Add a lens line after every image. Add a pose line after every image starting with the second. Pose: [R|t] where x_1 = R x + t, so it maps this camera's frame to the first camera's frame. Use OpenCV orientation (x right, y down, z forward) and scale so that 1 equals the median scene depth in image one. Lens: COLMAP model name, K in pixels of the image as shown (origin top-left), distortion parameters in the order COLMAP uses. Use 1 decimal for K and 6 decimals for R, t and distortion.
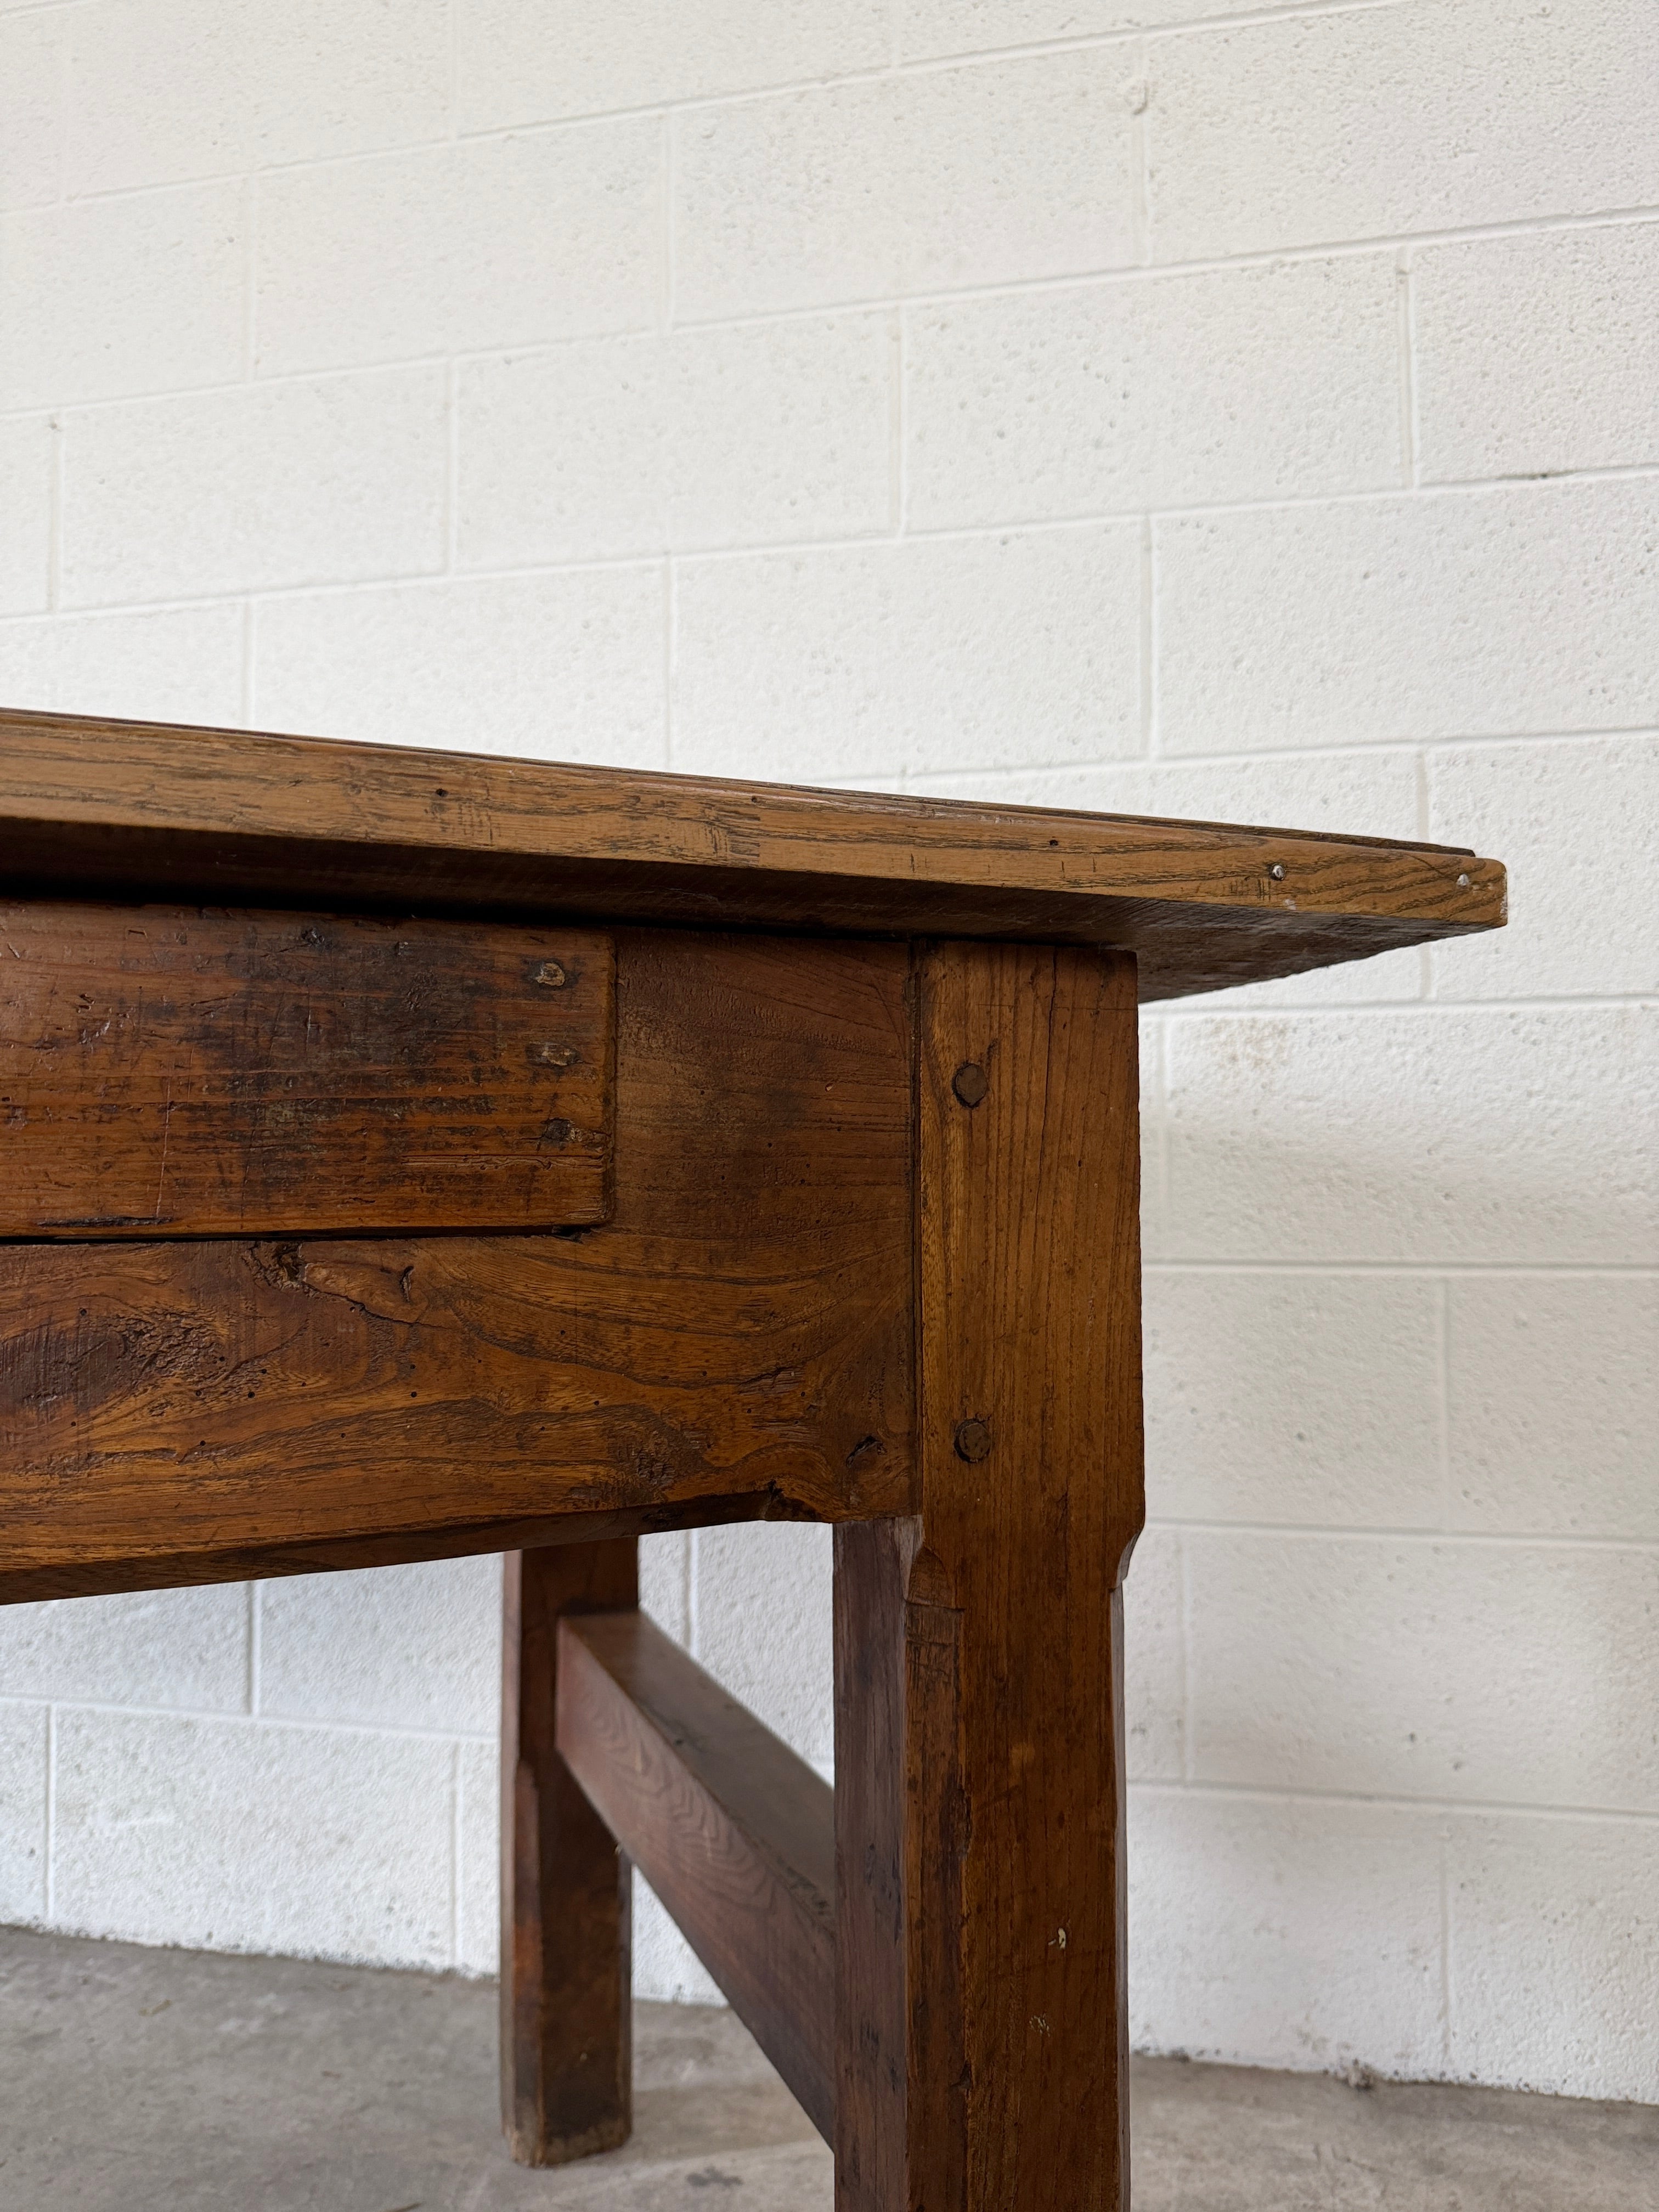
lens RADIAL K [[1597.3, 0, 833.8], [0, 1597.3, 1102.5], [0, 0, 1]] dist [-0.002866, -0.014612]
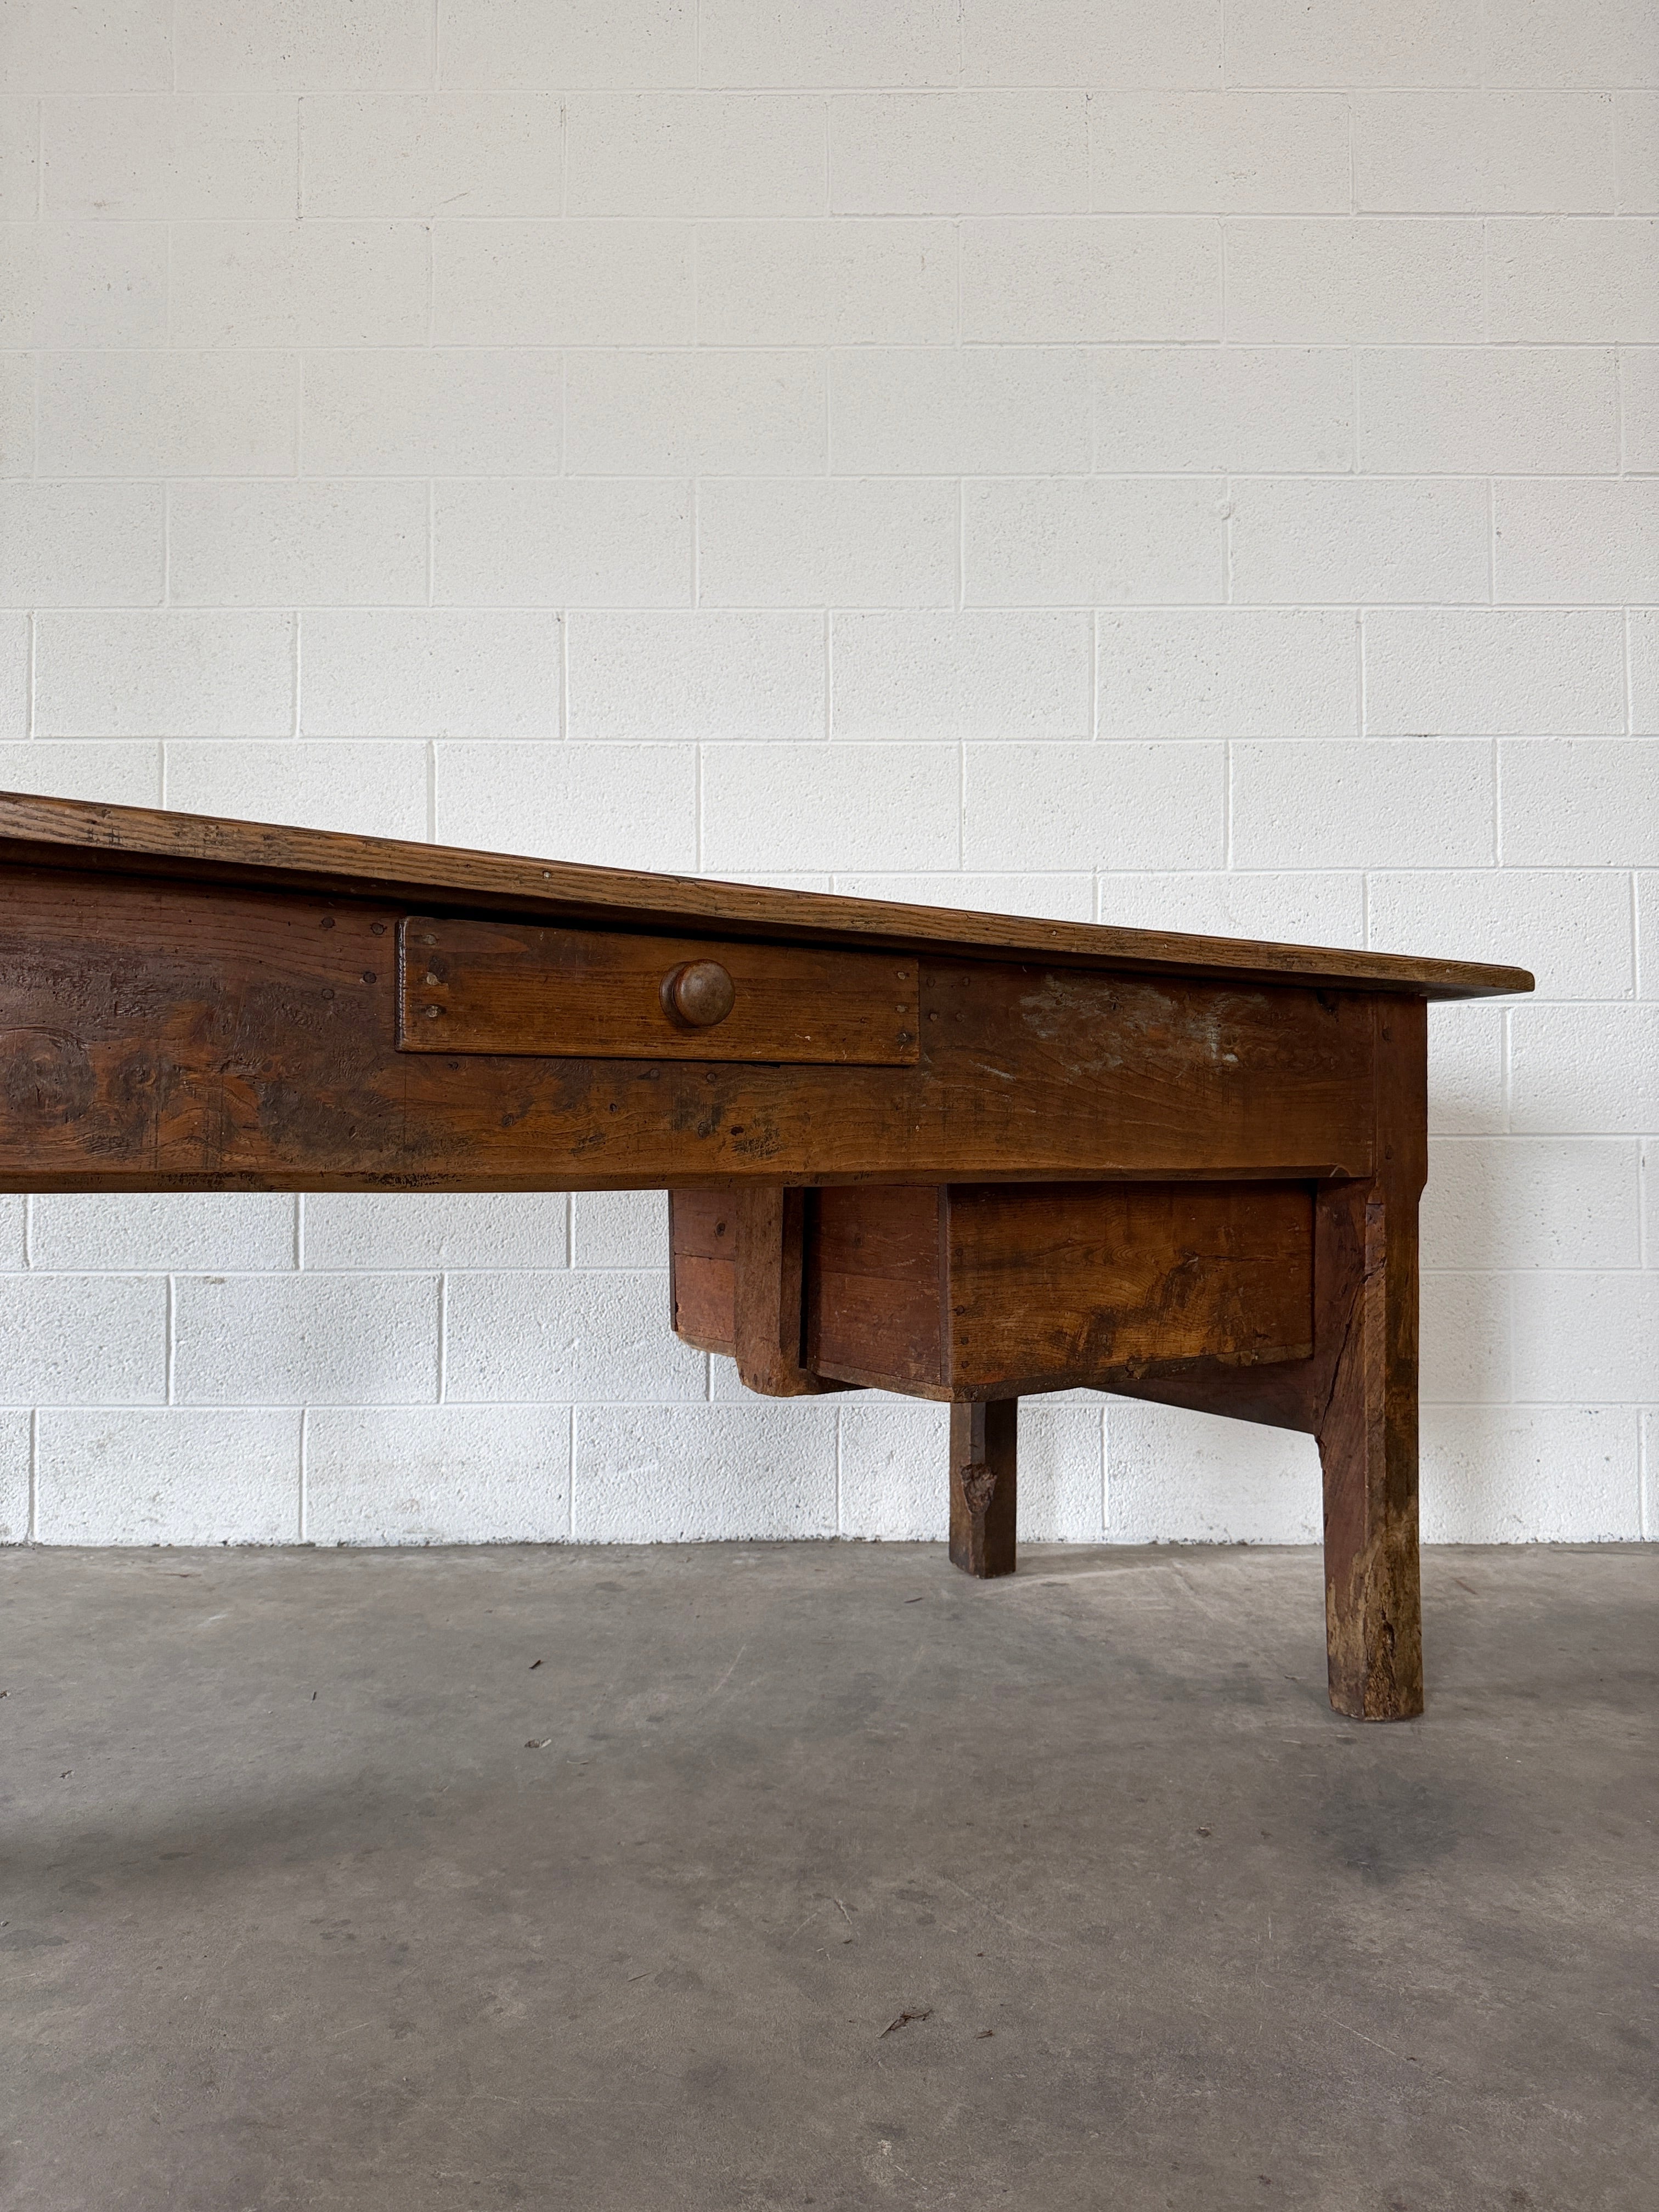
lens RADIAL K [[1570.8, 0, 836.0], [0, 1570.8, 1094.1], [0, 0, 1]] dist [0.069813, -0.109513]
pose [[0.977490, 0.010491, 0.210723, -0.625970], [-0.013997, 0.999787, 0.015153, 0.027227], [-0.210519, -0.017761, 0.977428, -0.714107]]
